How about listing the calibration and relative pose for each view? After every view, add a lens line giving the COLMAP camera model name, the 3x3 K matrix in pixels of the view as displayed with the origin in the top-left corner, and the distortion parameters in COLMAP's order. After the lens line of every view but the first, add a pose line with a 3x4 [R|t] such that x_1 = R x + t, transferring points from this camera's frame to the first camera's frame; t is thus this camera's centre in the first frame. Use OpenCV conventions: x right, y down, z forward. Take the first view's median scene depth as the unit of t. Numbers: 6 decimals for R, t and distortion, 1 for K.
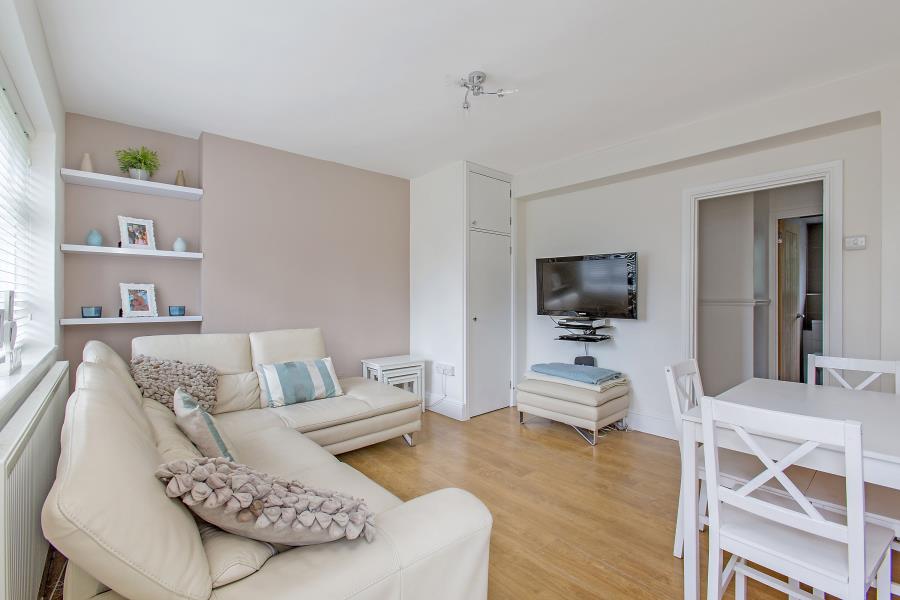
lens RADIAL K [[402.6, 0, 445.9], [0, 402.6, 298.1], [0, 0, 1]] dist [0.000621, 0.000077]
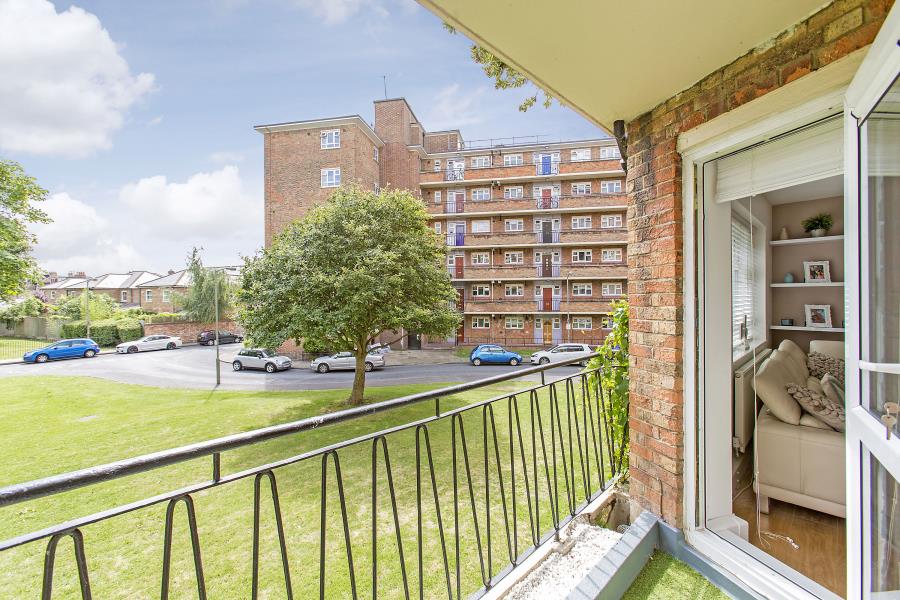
lens RADIAL K [[402.6, 0, 445.9], [0, 402.6, 298.1], [0, 0, 1]] dist [0.000621, 0.000077]
pose [[0.103137, 0.001096, -0.994667, 0.621511], [0.004215, 0.999990, 0.001539, -0.073143], [0.994658, -0.004351, 0.103132, -0.565536]]
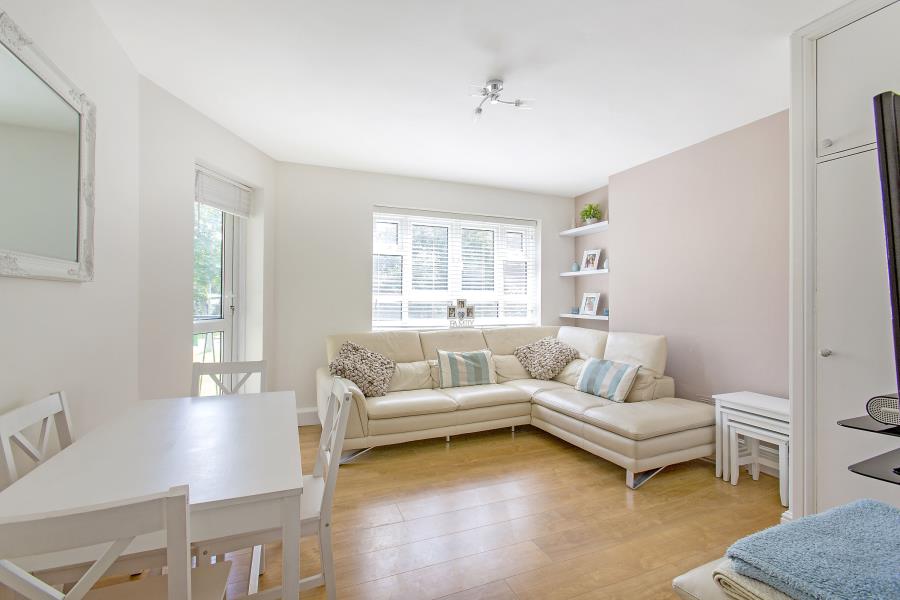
lens RADIAL K [[402.6, 0, 445.9], [0, 402.6, 298.1], [0, 0, 1]] dist [0.000621, 0.000077]
pose [[-0.322792, -0.004621, -0.946459, 0.896394], [-0.001502, 0.999989, -0.004370, -0.009985], [0.946469, 0.000011, -0.322796, 1.016840]]
